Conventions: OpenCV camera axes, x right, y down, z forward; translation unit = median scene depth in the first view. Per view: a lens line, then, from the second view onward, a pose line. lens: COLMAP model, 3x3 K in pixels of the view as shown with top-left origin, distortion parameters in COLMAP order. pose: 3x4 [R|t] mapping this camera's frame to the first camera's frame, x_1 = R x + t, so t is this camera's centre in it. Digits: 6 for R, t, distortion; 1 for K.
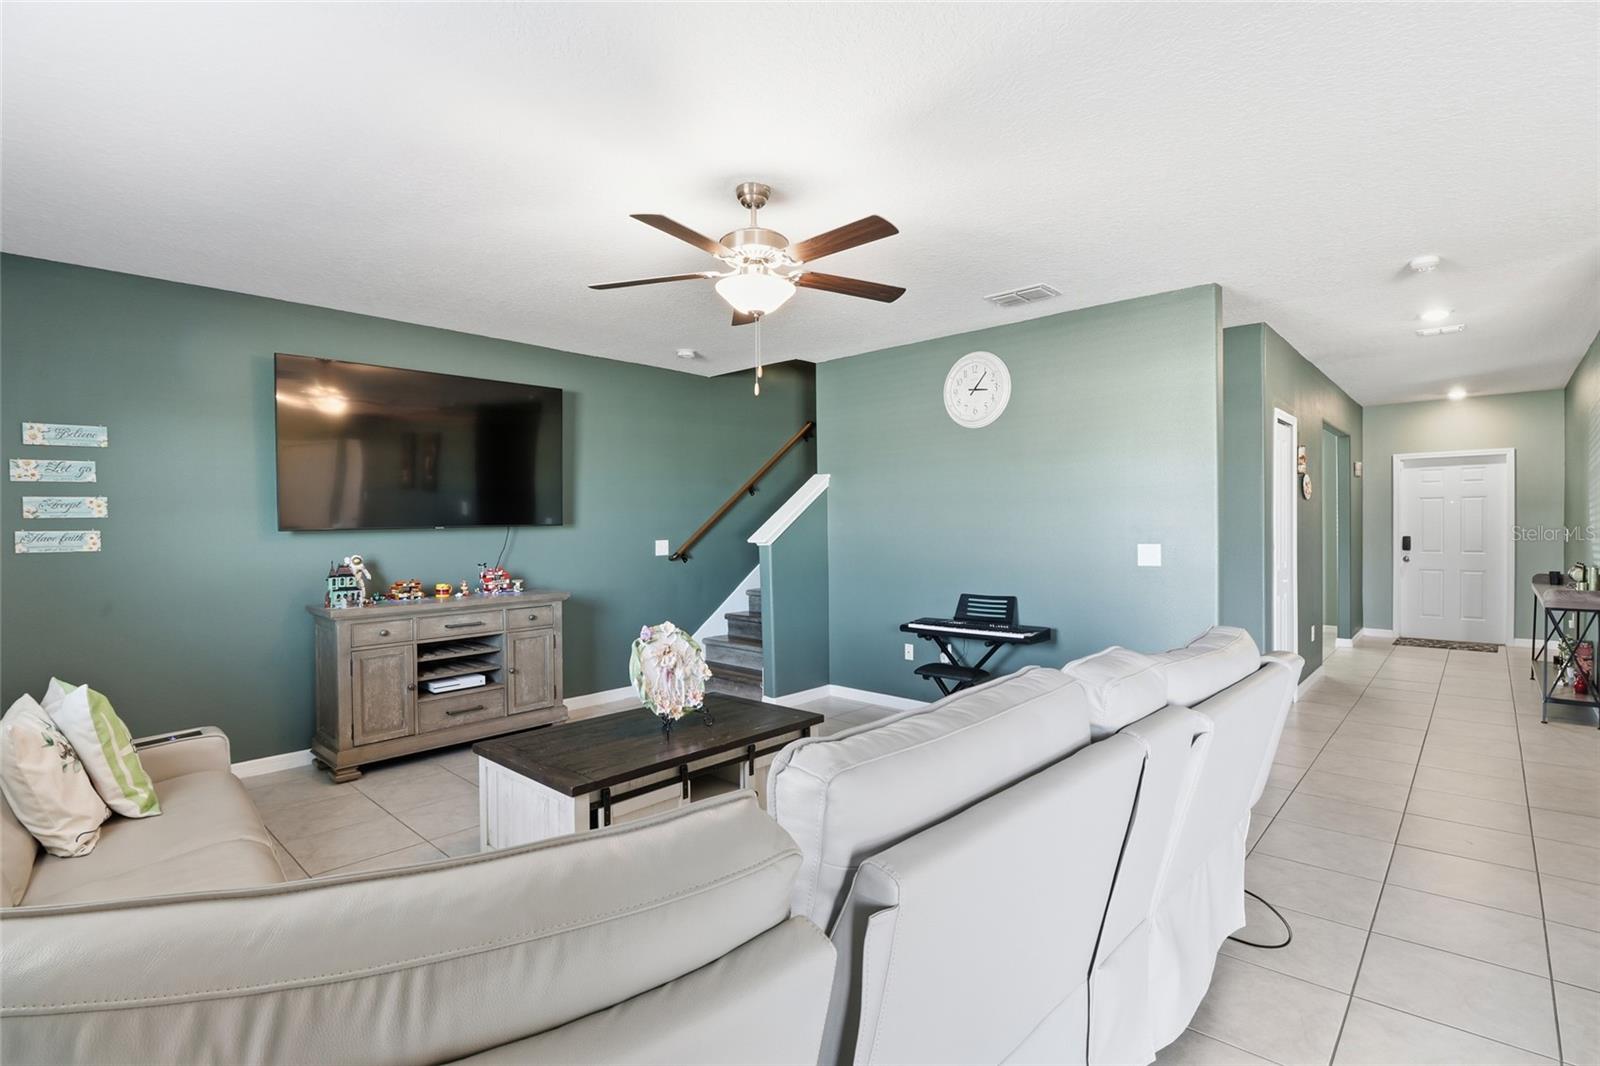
lens RADIAL K [[754.1, 0, 790.4], [0, 754.1, 531.2], [0, 0, 1]] dist [-0.005682, -0.005517]
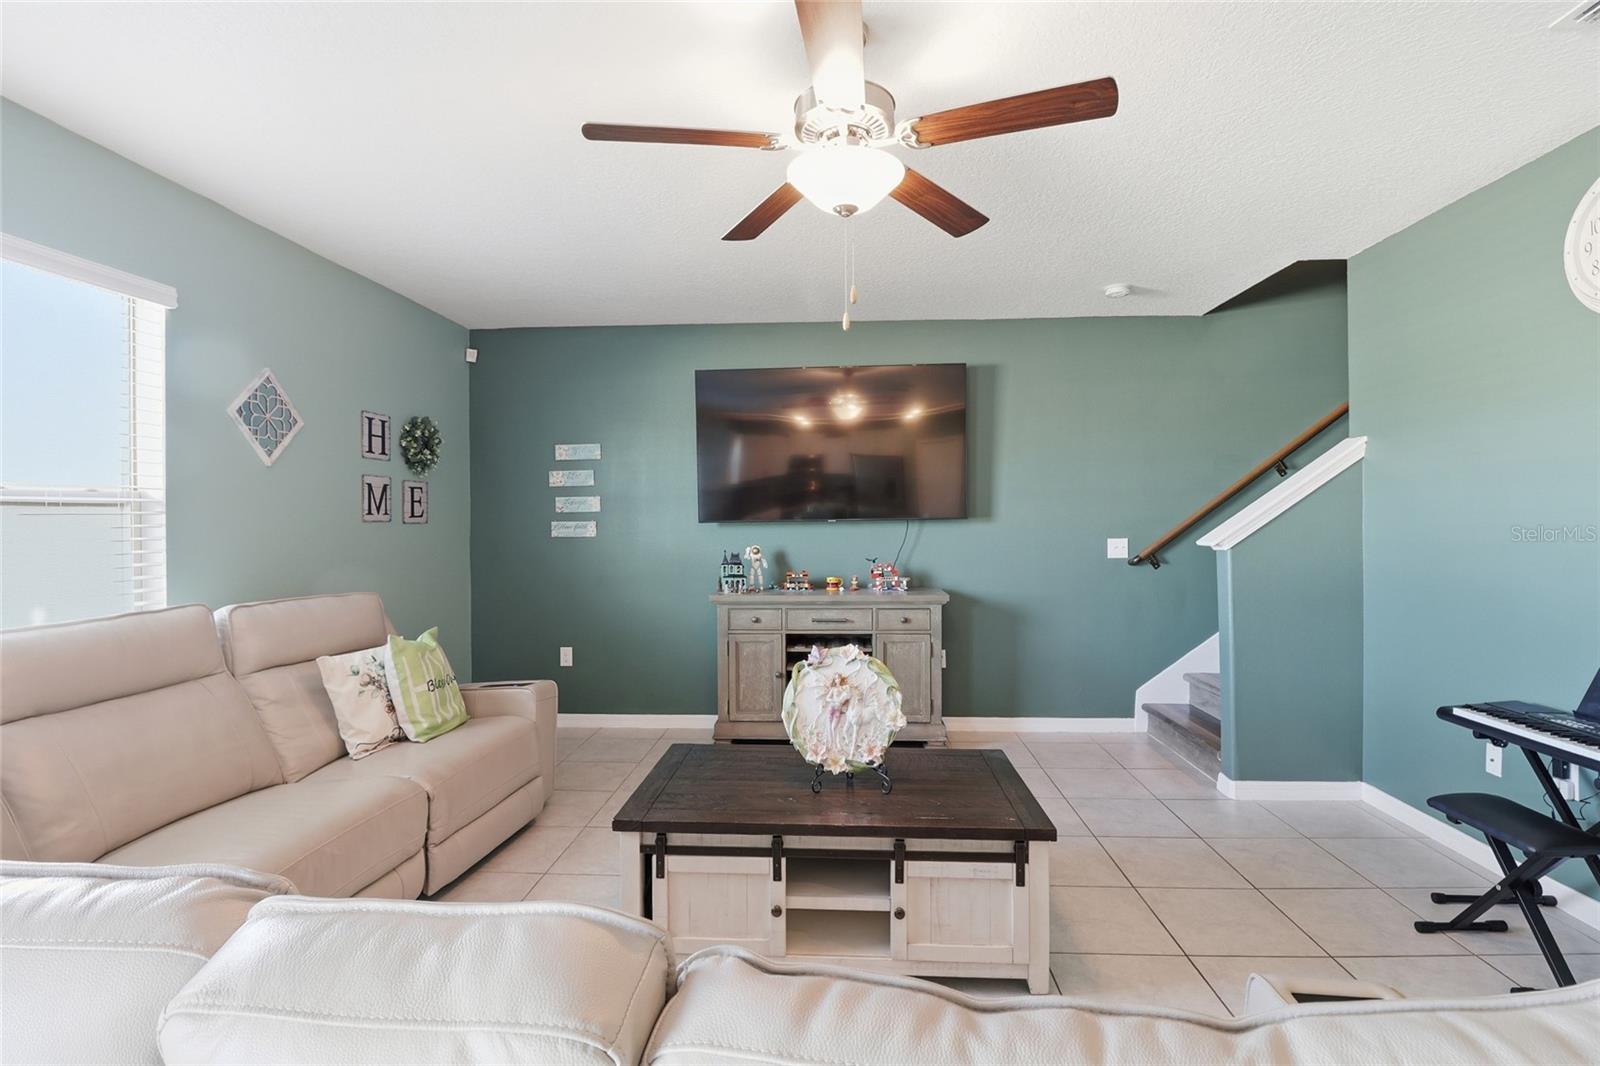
lens RADIAL K [[754.1, 0, 801.8], [0, 754.1, 524.6], [0, 0, 1]] dist [-0.005682, -0.005517]
pose [[0.643591, 0.010099, -0.765303, 0.318741], [-0.008937, 0.999944, 0.005679, -0.005474], [0.765318, 0.003185, 0.643645, 0.374043]]
